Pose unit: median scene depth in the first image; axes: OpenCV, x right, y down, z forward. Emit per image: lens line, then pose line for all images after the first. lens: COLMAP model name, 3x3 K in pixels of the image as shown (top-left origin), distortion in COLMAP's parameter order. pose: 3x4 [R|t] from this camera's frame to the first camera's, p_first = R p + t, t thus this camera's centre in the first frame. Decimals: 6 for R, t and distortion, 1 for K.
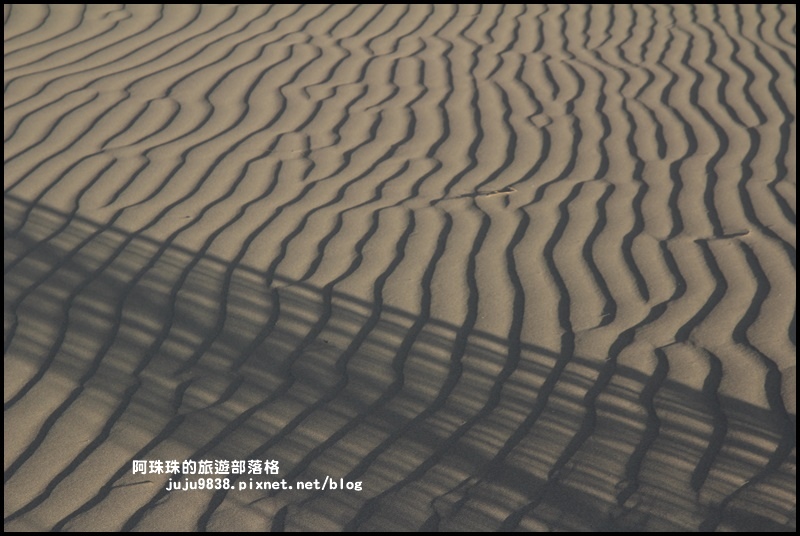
lens RADIAL K [[1616.8, 0, 401.3], [0, 1616.8, 266.8], [0, 0, 1]] dist [0.240395, 0.000000]
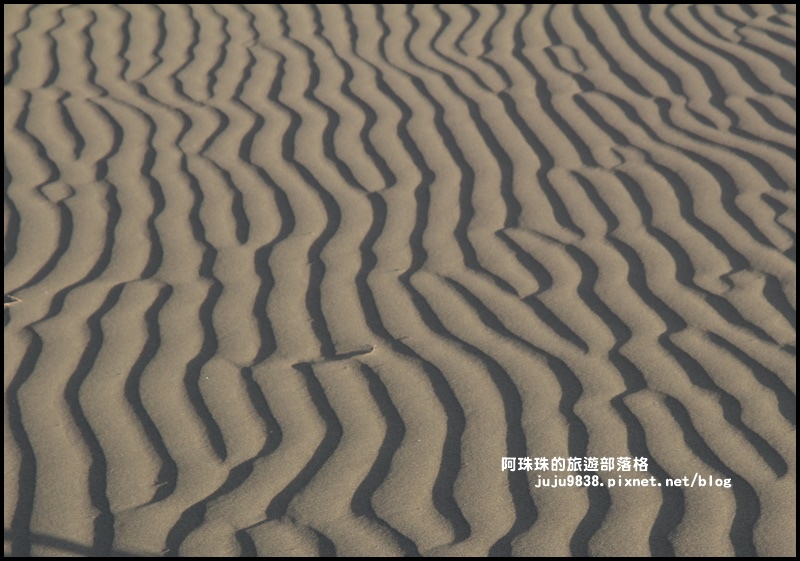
lens RADIAL K [[1629.7, 0, 402.4], [0, 1629.7, 282.7], [0, 0, 1]] dist [0.092319, 0.000000]
pose [[0.957419, -0.006695, 0.288623, 0.029157], [0.036017, 0.994691, -0.096401, 0.016472], [-0.286445, 0.102692, 0.952577, 0.341712]]
